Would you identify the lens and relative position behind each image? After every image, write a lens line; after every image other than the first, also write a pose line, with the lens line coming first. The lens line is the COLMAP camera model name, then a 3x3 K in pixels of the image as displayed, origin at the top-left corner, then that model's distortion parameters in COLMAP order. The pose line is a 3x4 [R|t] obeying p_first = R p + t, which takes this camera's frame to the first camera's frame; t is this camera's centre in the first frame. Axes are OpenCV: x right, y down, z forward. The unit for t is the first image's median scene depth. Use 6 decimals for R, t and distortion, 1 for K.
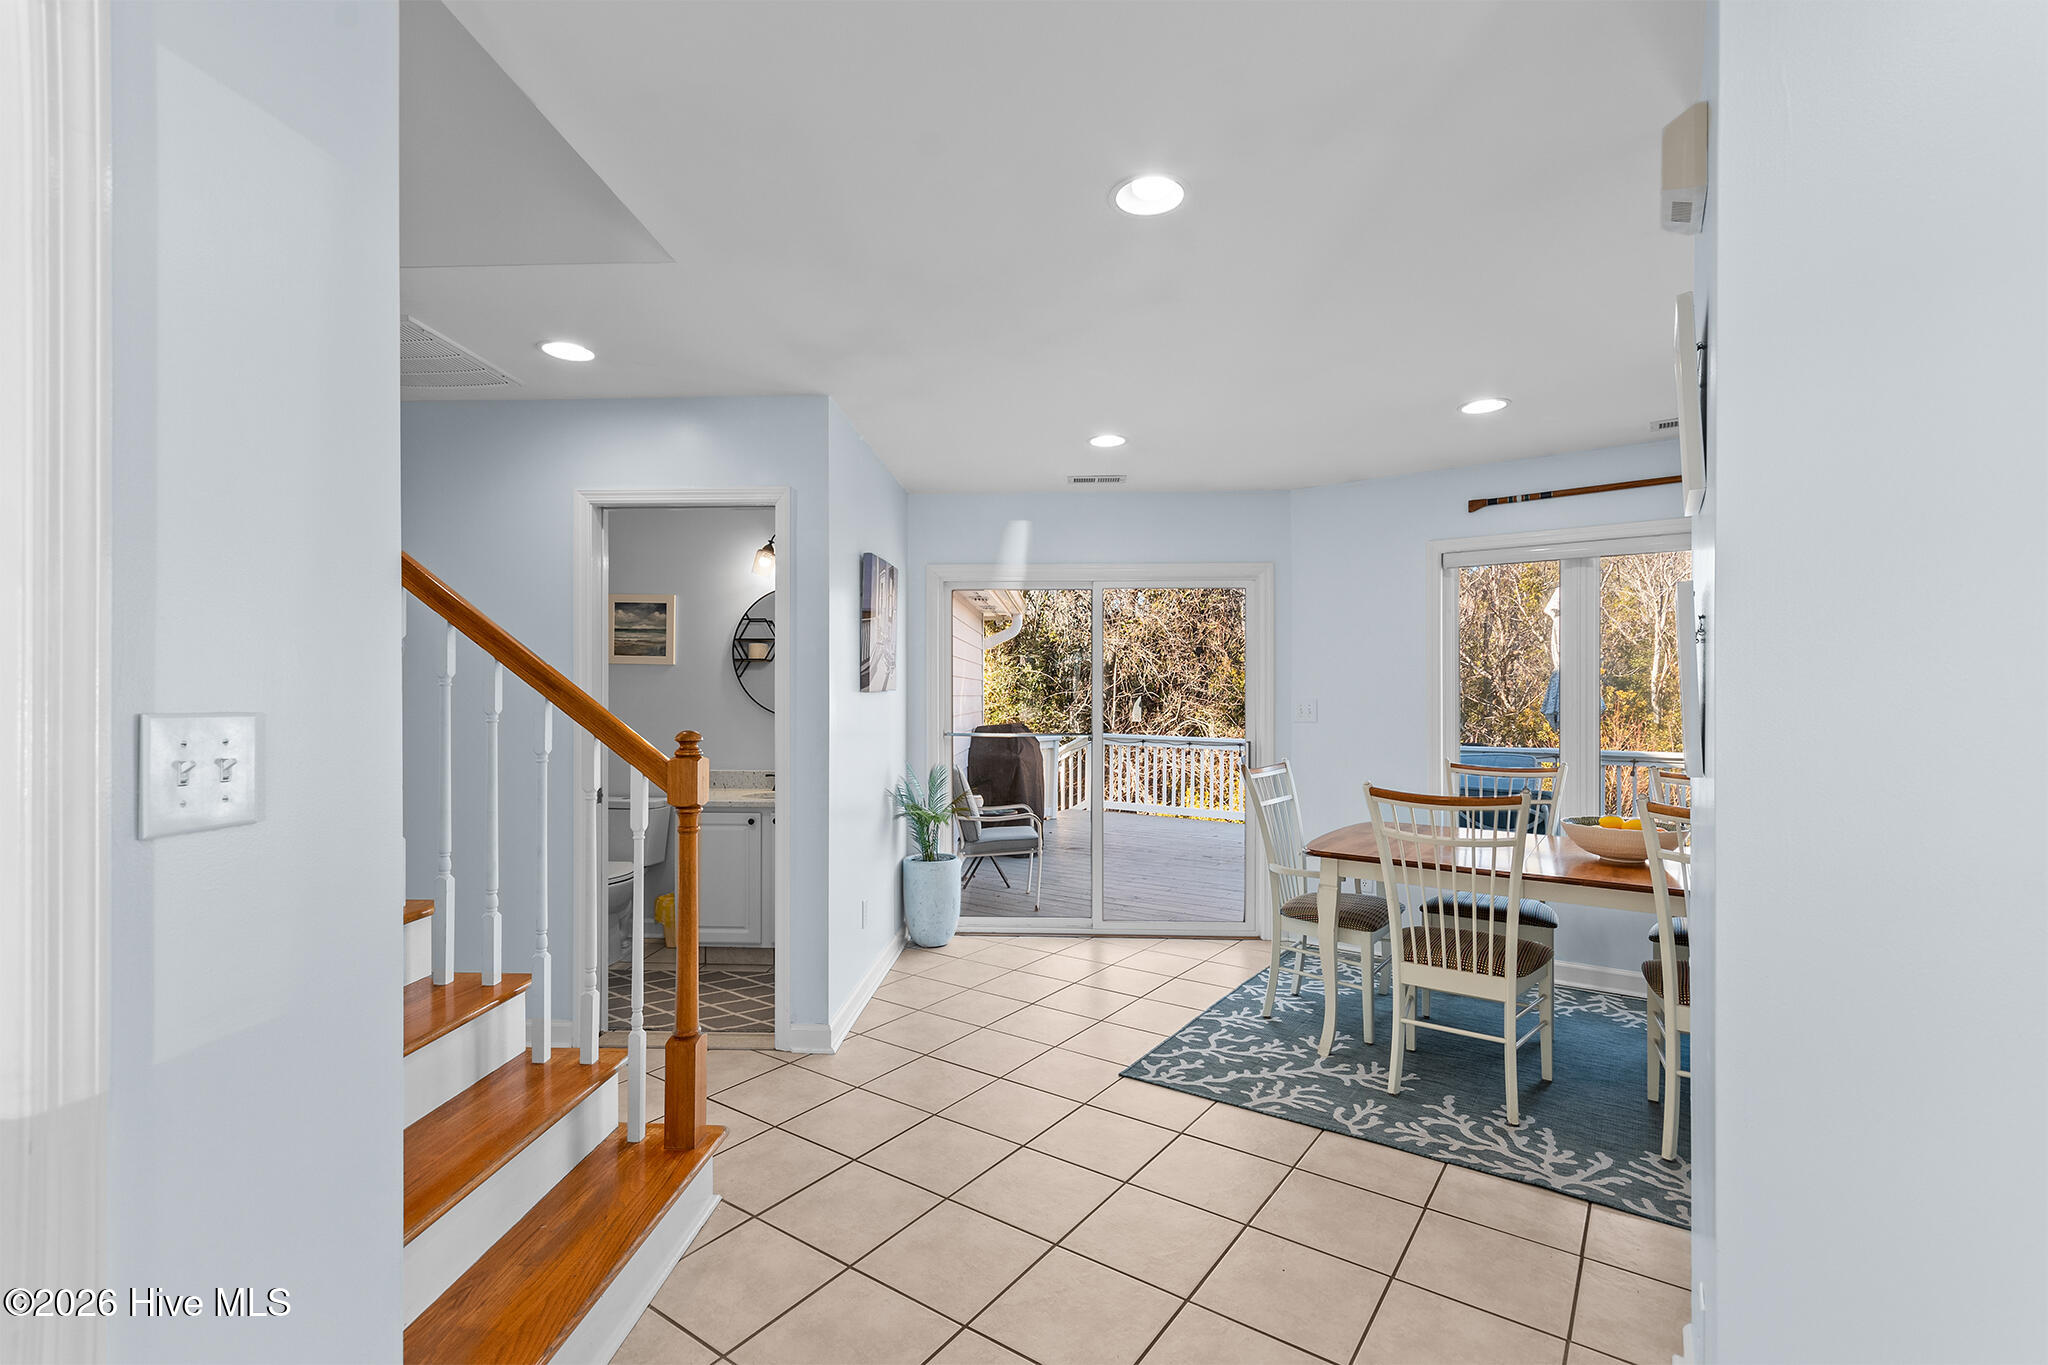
lens RADIAL K [[902.1, 0, 1024.0], [0, 902.1, 682.5], [0, 0, 1]] dist [0.002554, 0.000435]
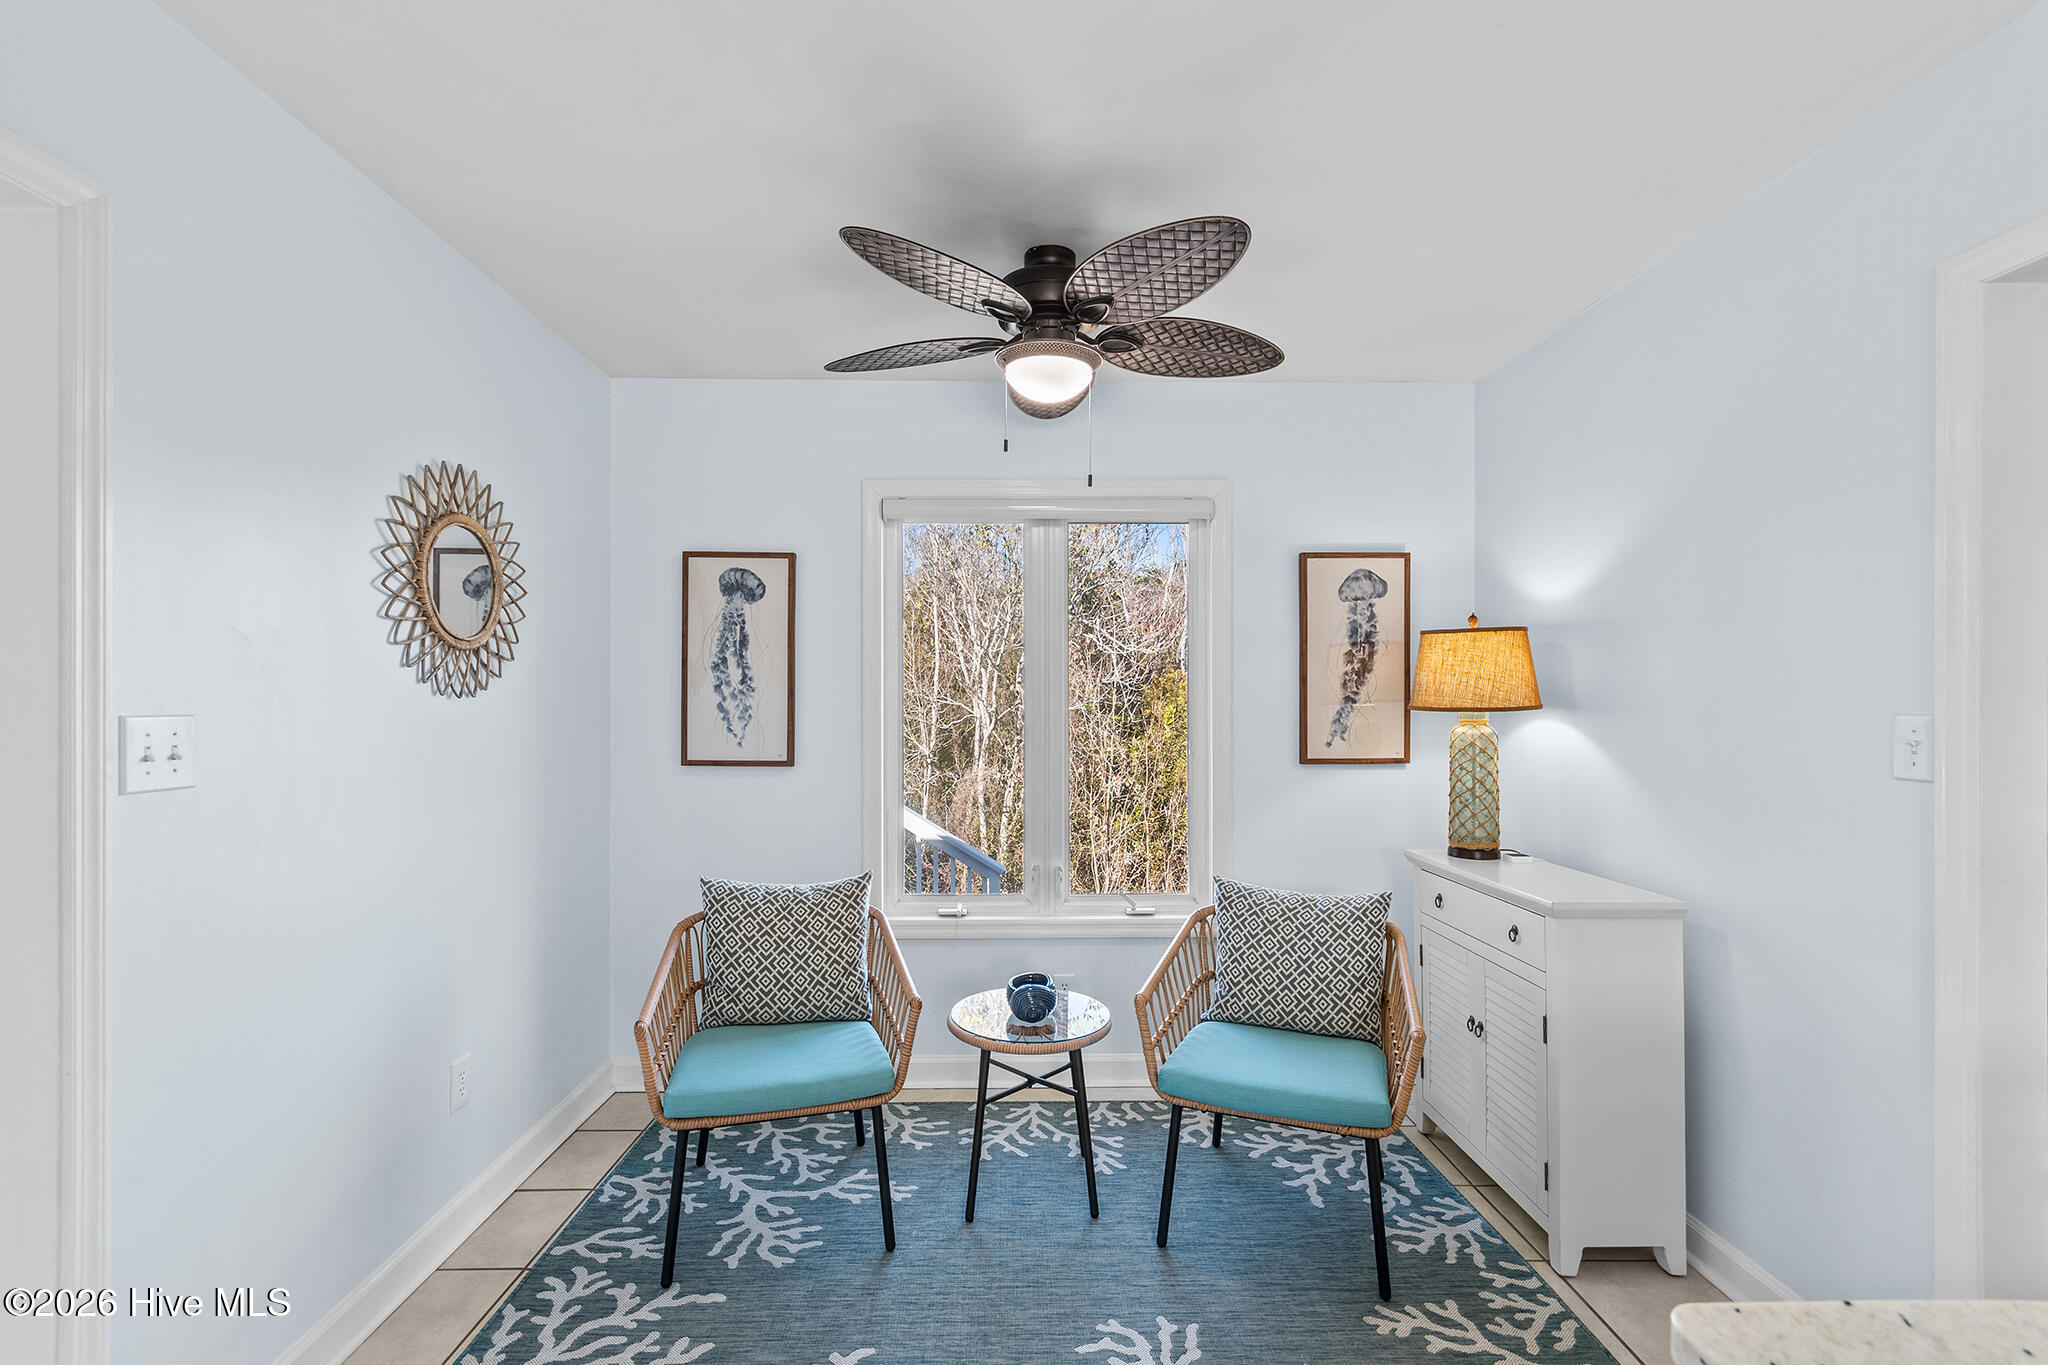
lens RADIAL K [[902.1, 0, 1024.0], [0, 902.1, 682.5], [0, 0, 1]] dist [0.002554, 0.000435]
pose [[0.598010, -0.008454, -0.801444, 0.960794], [0.005908, 0.999964, -0.006140, -0.010071], [0.801467, -0.001063, 0.598039, 0.628541]]
